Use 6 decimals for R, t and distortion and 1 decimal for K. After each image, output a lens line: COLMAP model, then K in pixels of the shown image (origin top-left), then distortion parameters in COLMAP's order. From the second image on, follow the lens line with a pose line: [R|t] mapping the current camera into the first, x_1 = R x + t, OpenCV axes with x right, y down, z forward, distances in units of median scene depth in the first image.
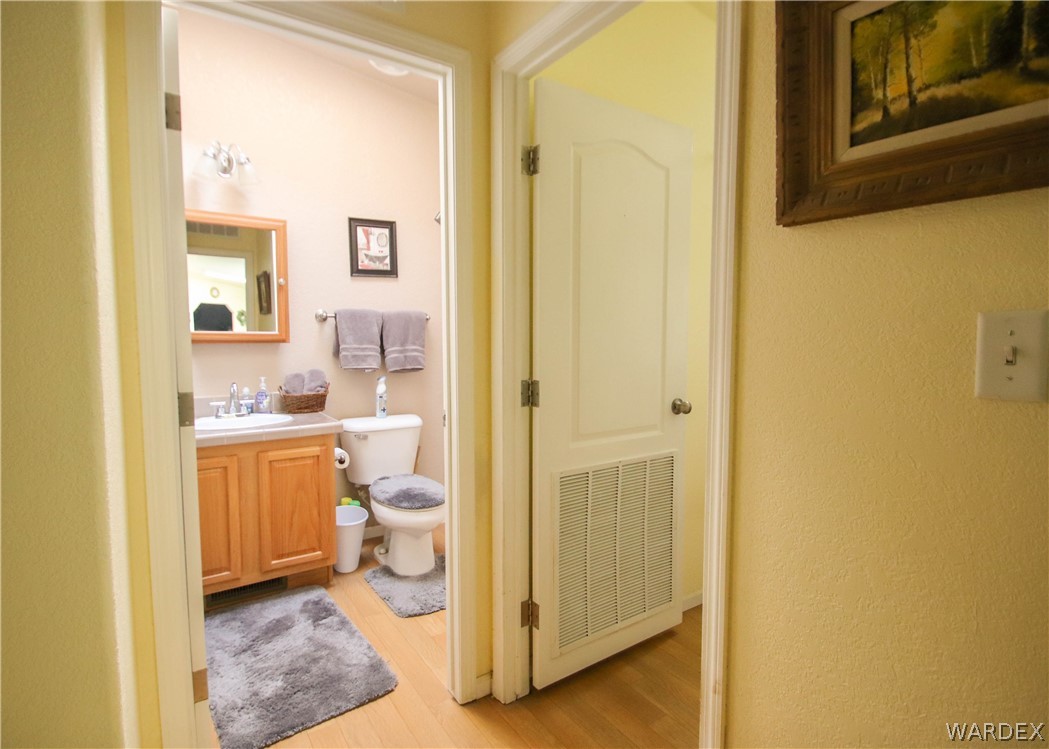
lens RADIAL K [[538.3, 0, 515.6], [0, 538.3, 371.0], [0, 0, 1]] dist [0.008722, -0.014917]
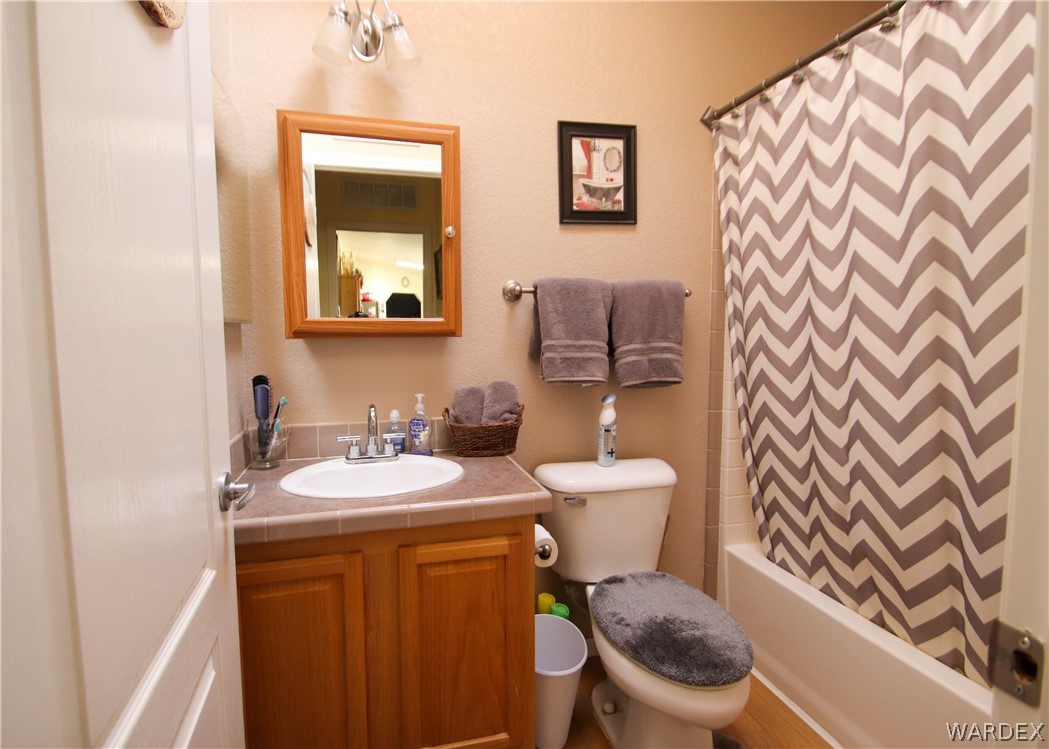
lens RADIAL K [[538.3, 0, 515.6], [0, 538.3, 371.0], [0, 0, 1]] dist [0.008722, -0.014917]
pose [[0.948947, 0.024134, -0.314510, -0.168284], [-0.017439, 0.999558, 0.024083, -0.028412], [0.314952, -0.017368, 0.948949, 0.435970]]
